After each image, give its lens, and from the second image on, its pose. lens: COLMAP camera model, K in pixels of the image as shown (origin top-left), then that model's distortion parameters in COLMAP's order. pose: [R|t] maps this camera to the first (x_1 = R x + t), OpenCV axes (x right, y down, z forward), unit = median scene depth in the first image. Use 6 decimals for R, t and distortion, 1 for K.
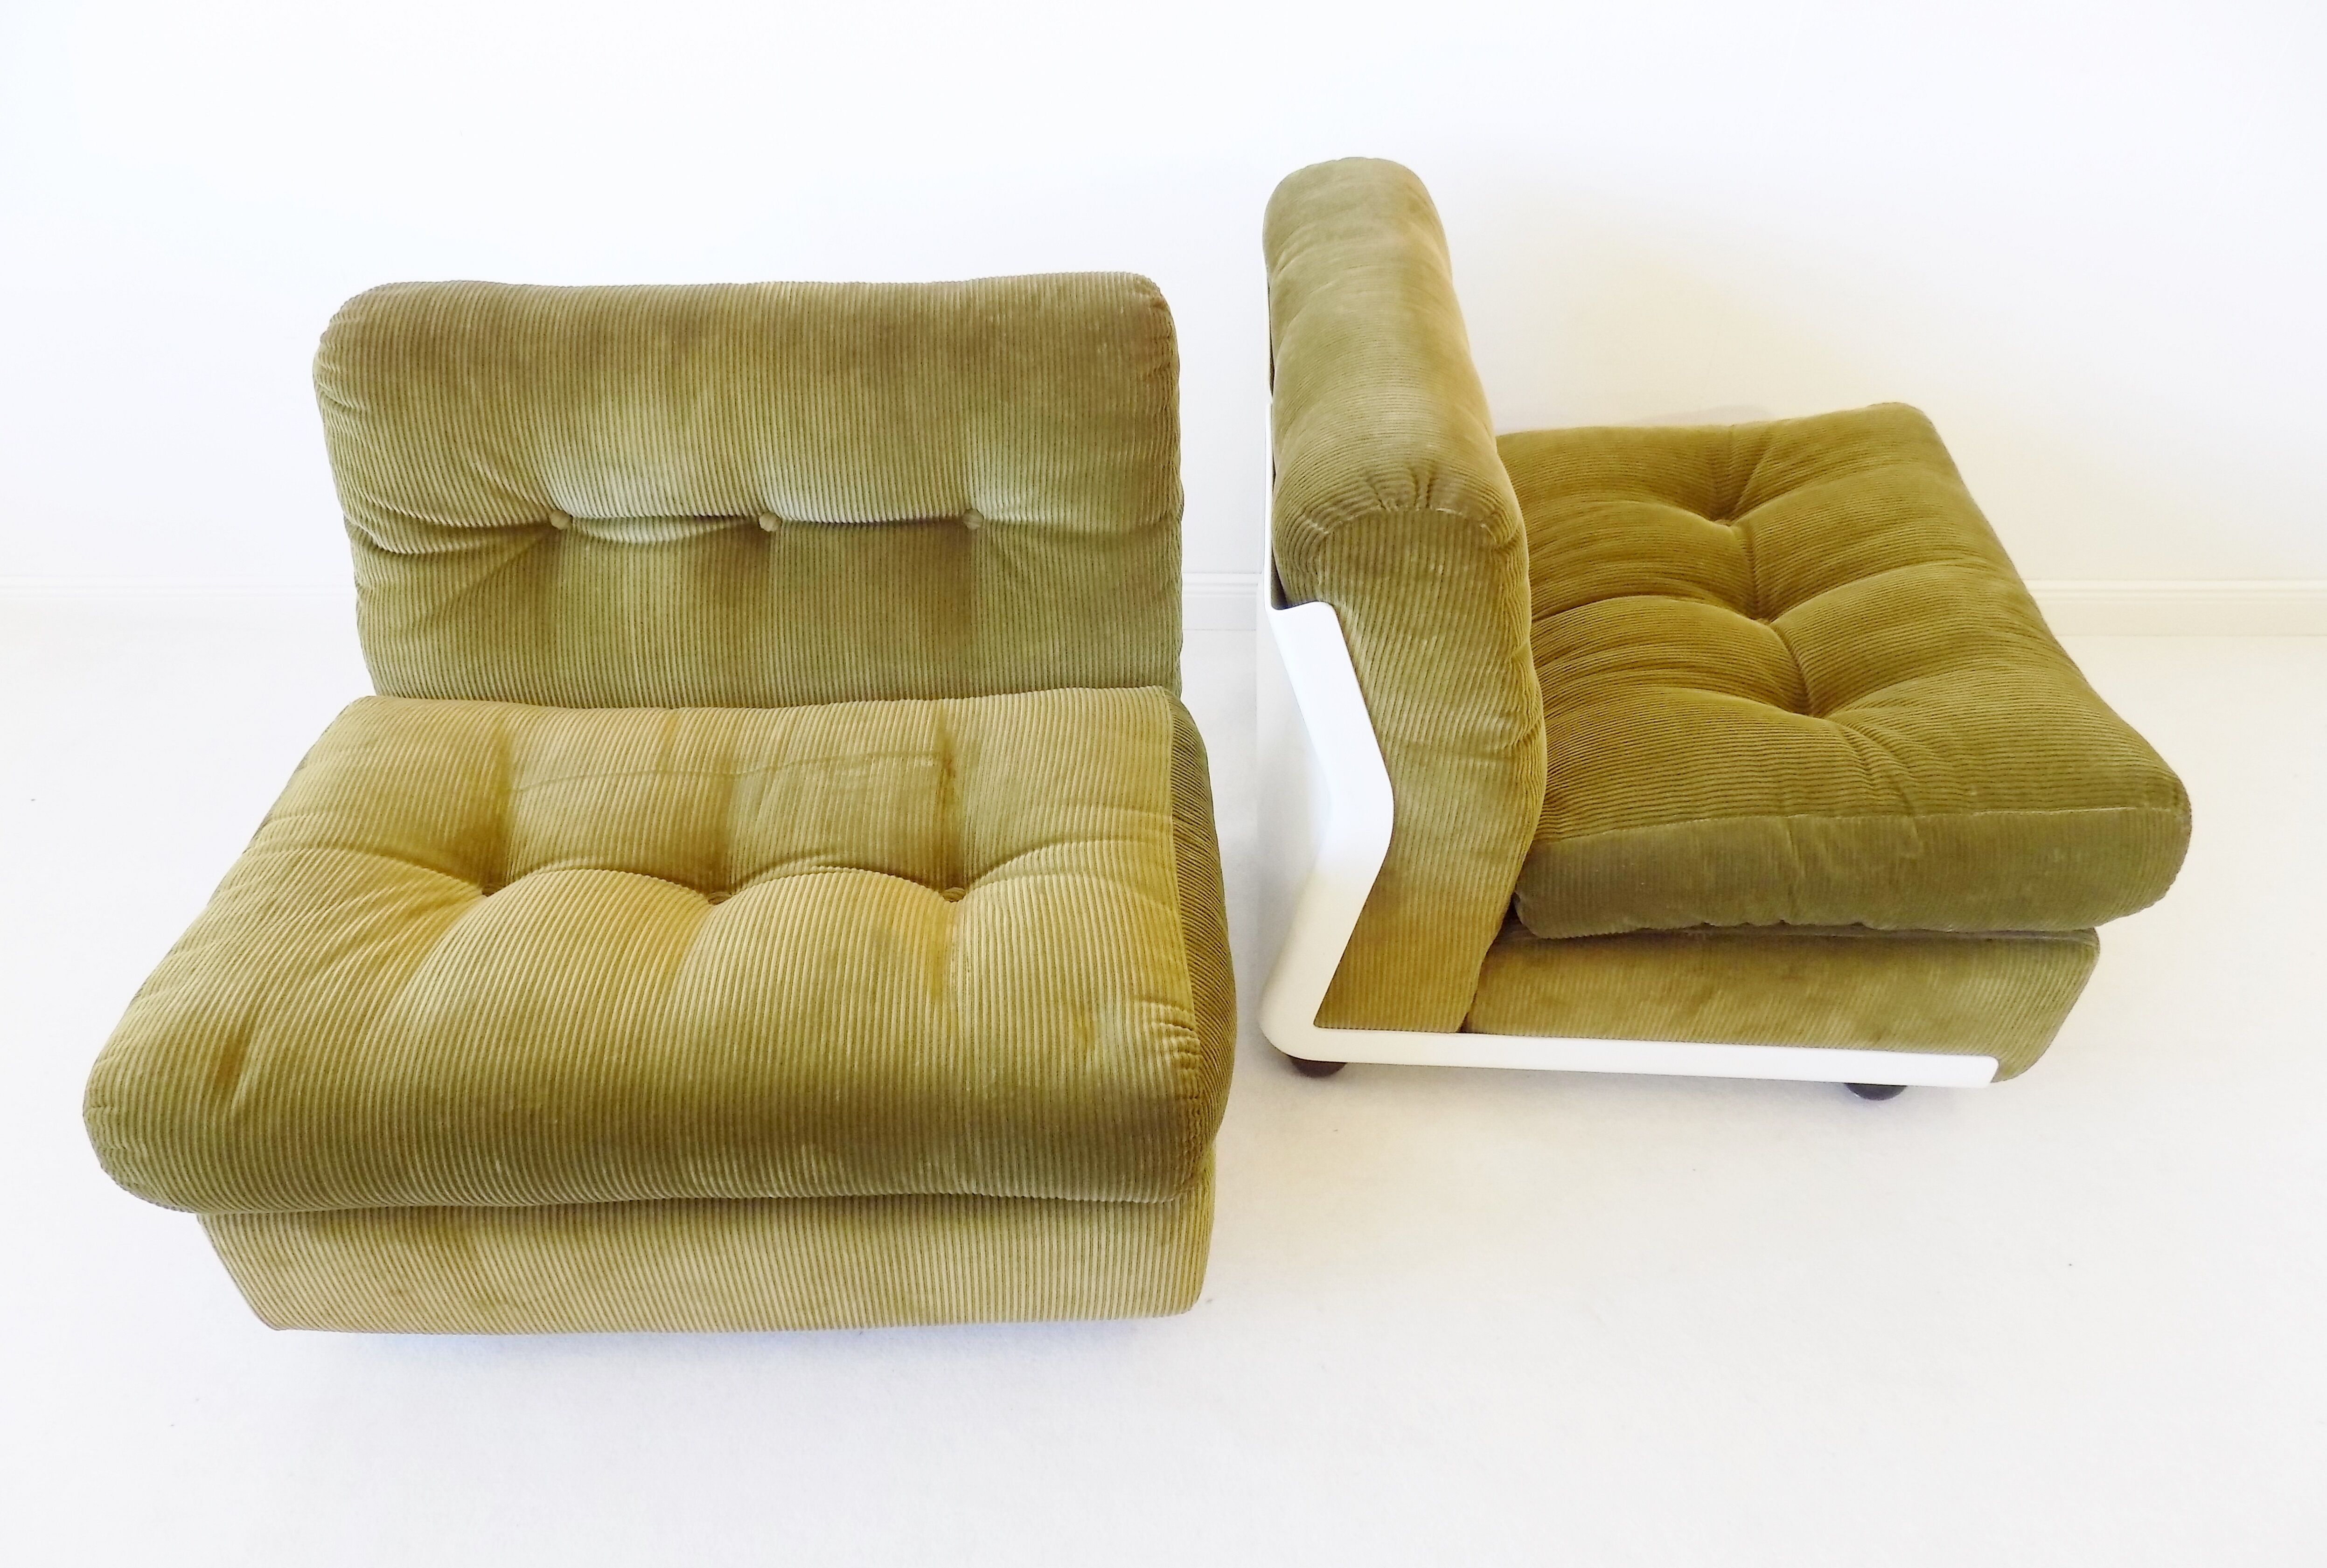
lens RADIAL K [[1581.6, 0, 1142.8], [0, 1581.6, 856.4], [0, 0, 1]] dist [-0.047077, 0.015085]
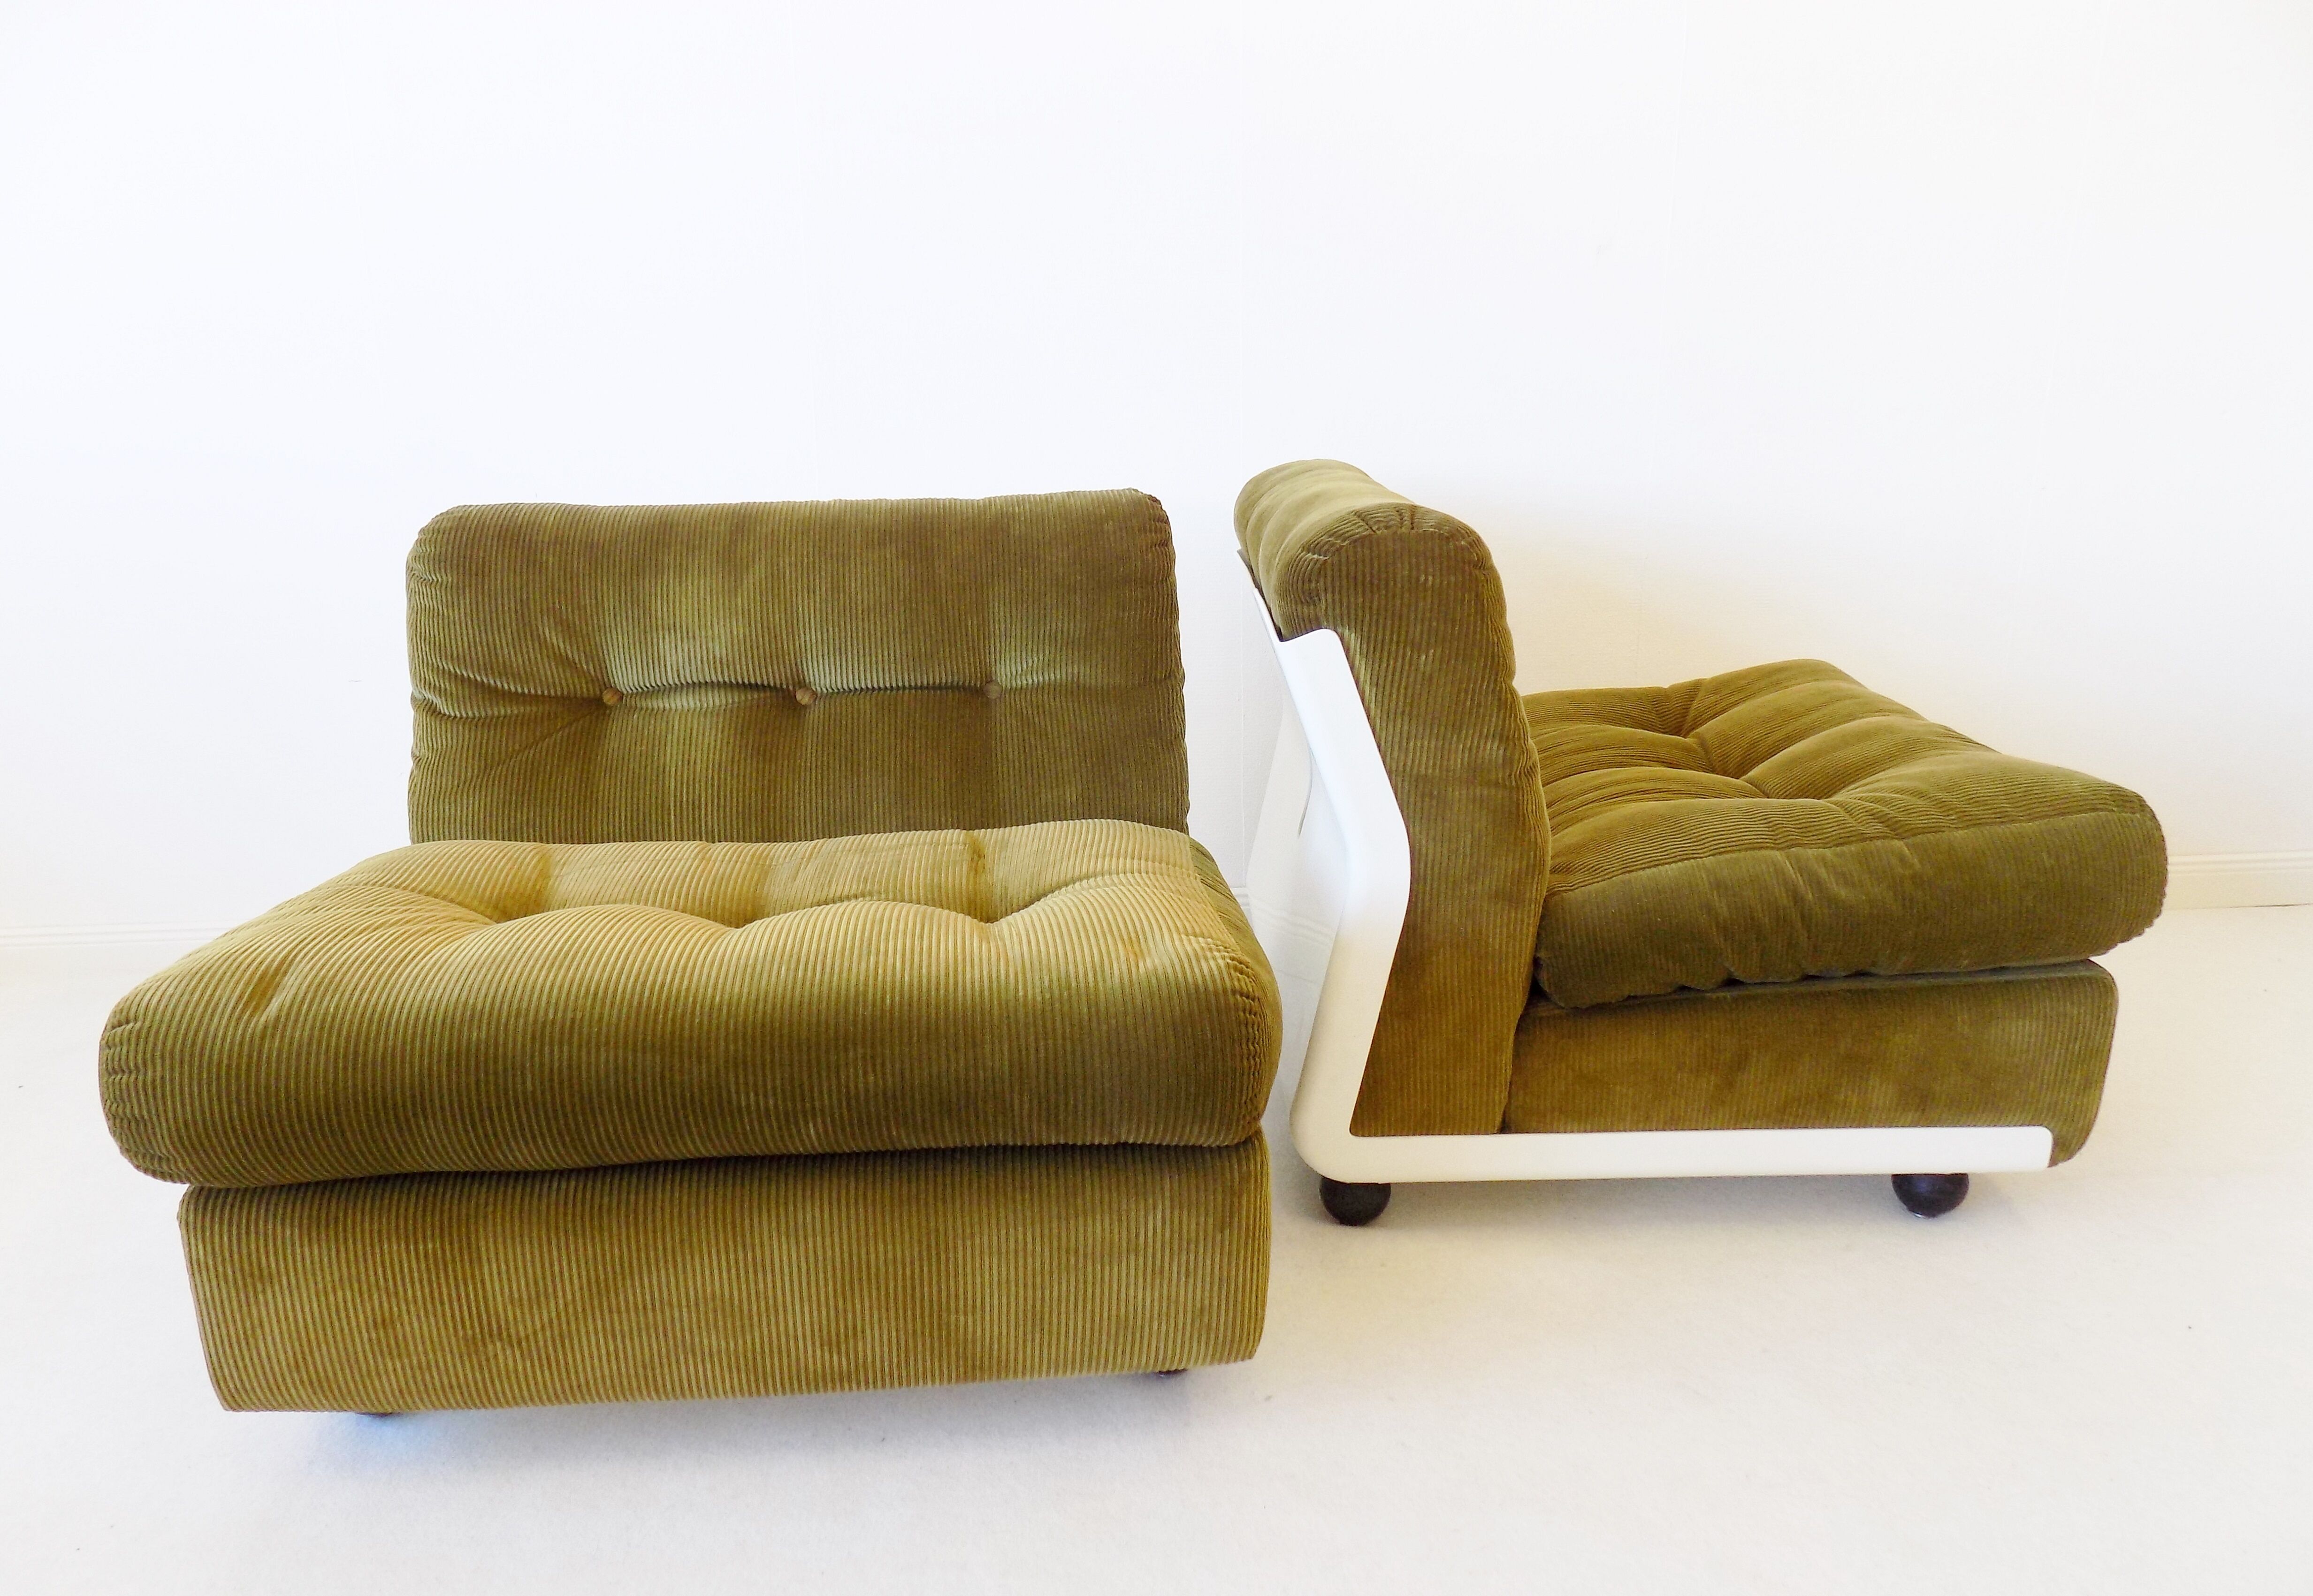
lens RADIAL K [[1590.5, 0, 1129.1], [0, 1590.5, 871.3], [0, 0, 1]] dist [-0.047323, 0.017050]
pose [[0.998884, -0.035906, 0.030669, -0.054517], [0.045301, 0.911947, -0.407800, 0.373675], [-0.013327, 0.408734, 0.912556, 0.049095]]
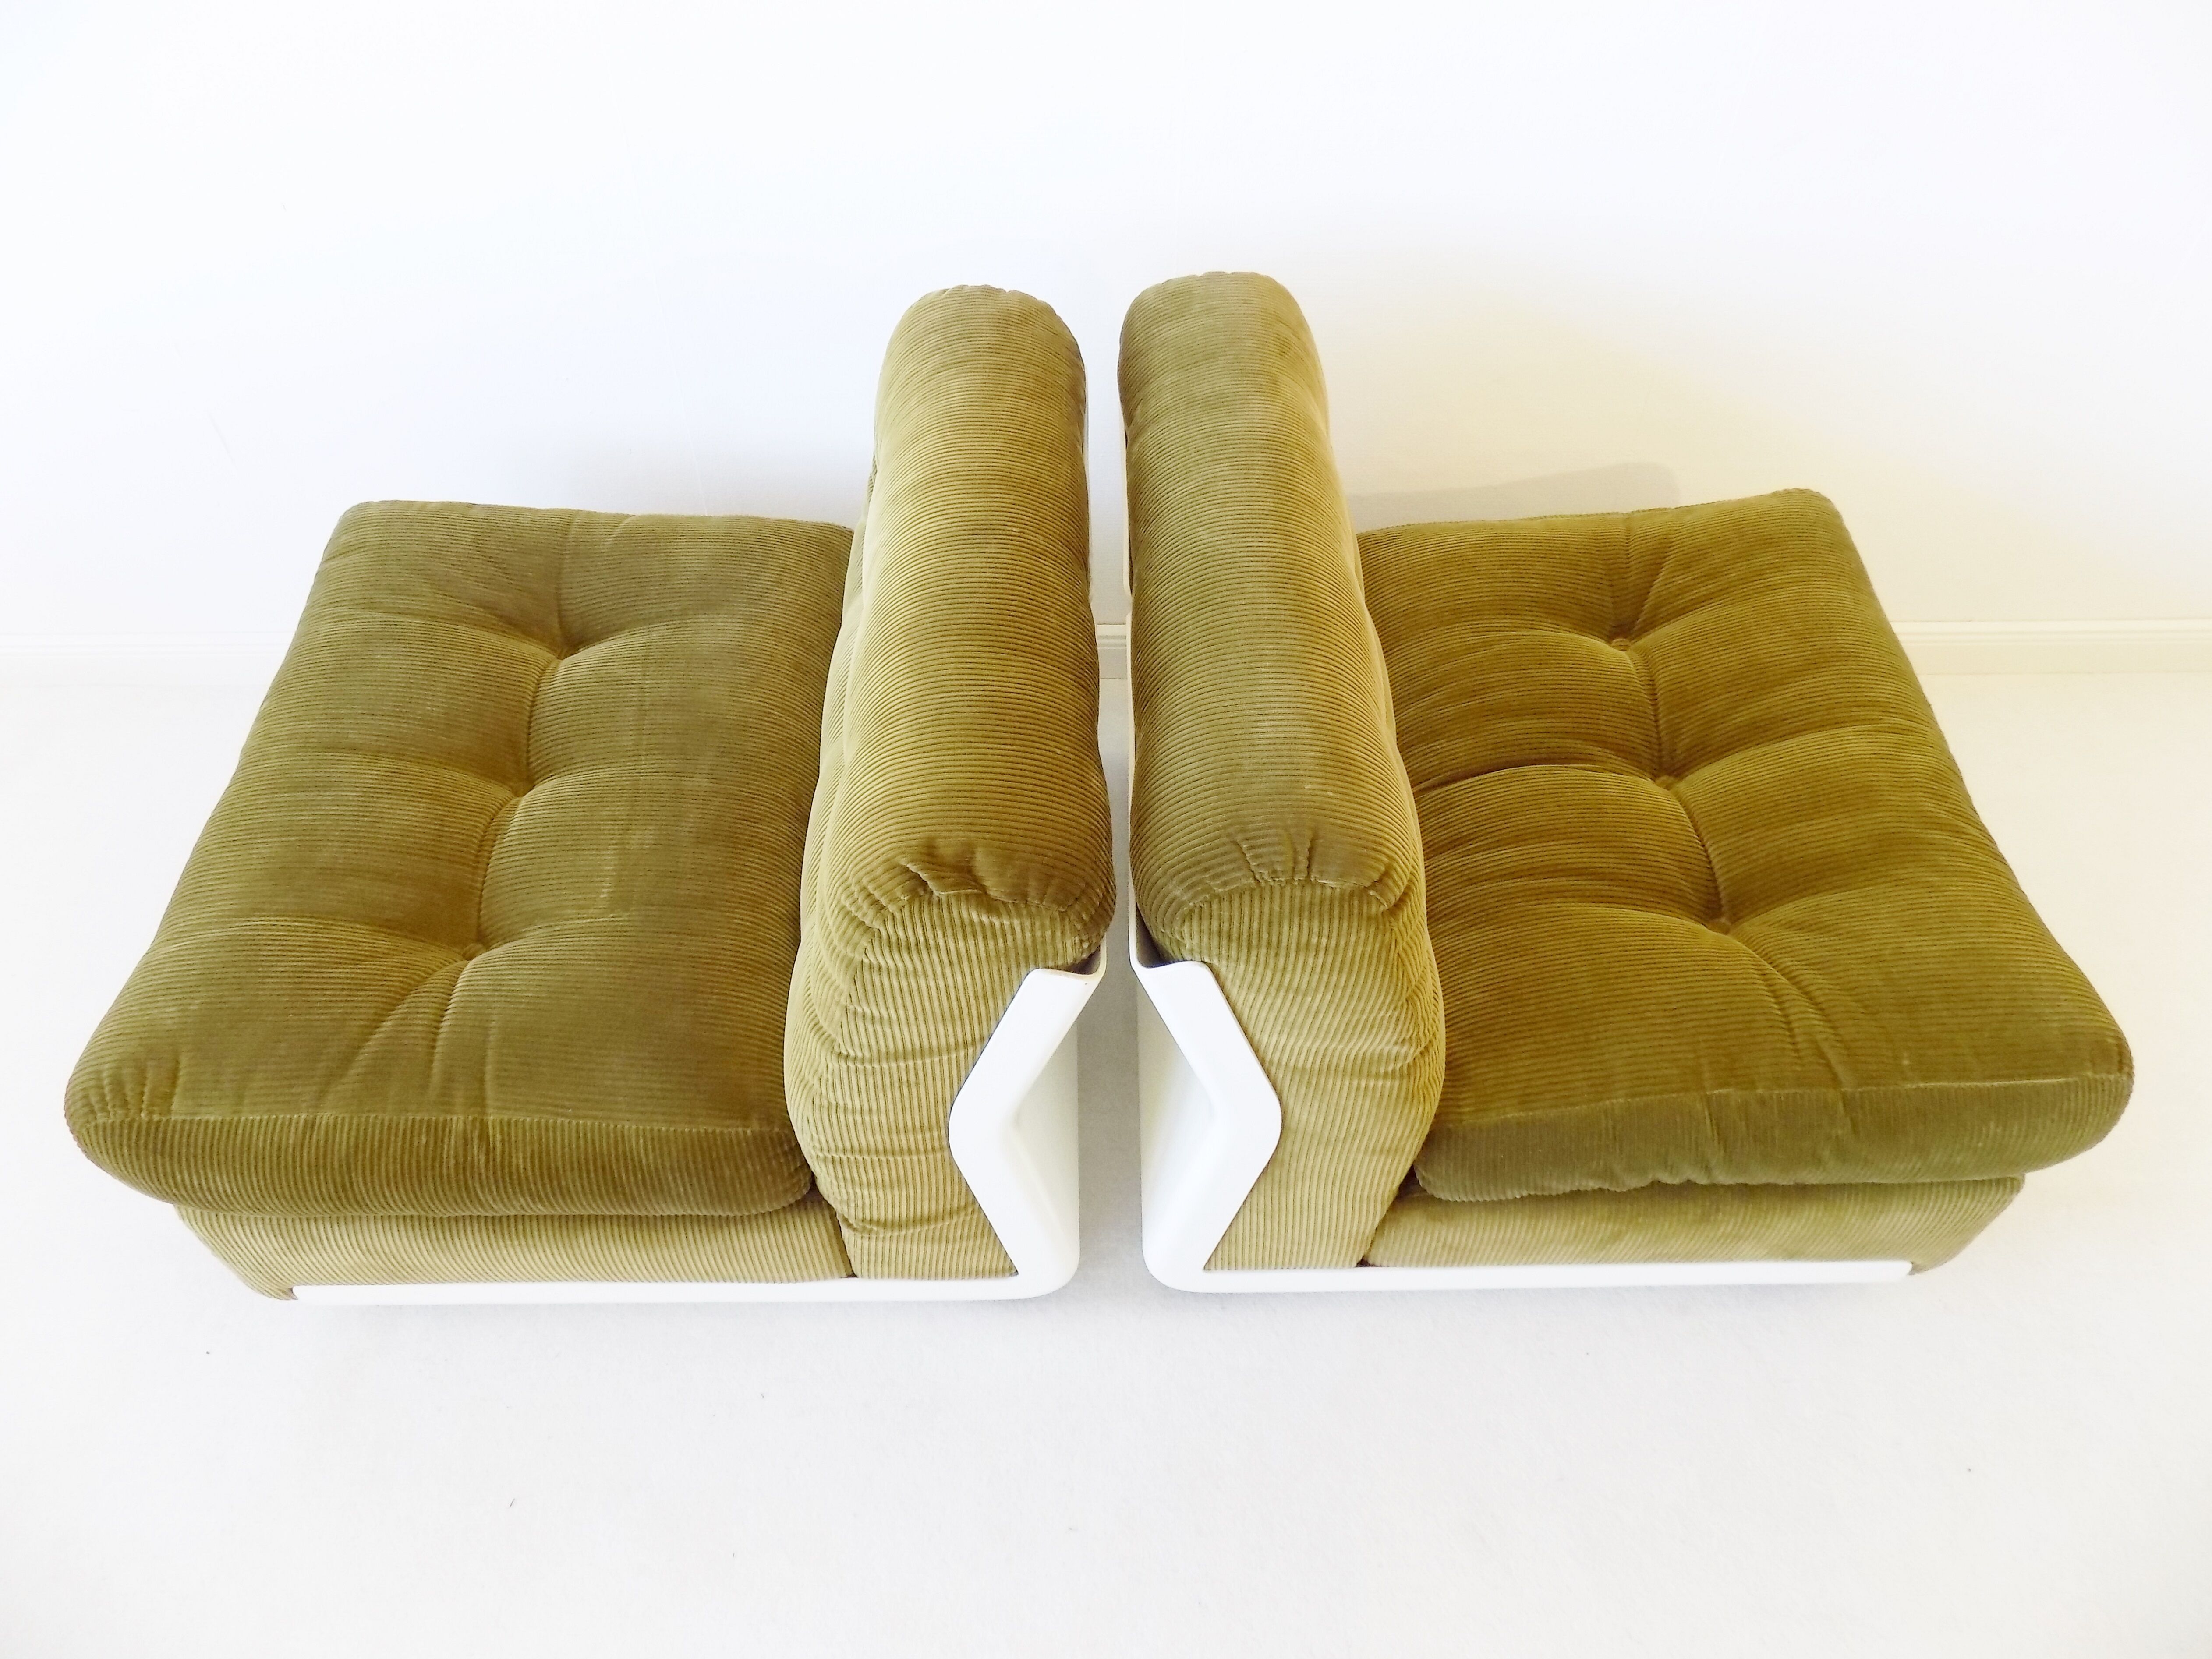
lens RADIAL K [[1452.5, 0, 1121.2], [0, 1452.5, 805.0], [0, 0, 1]] dist [-0.032710, 0.004702]
pose [[0.998043, -0.048825, 0.039065, 0.040766], [0.044059, 0.992419, 0.114732, -0.289125], [-0.044371, -0.112786, 0.992628, 0.180928]]
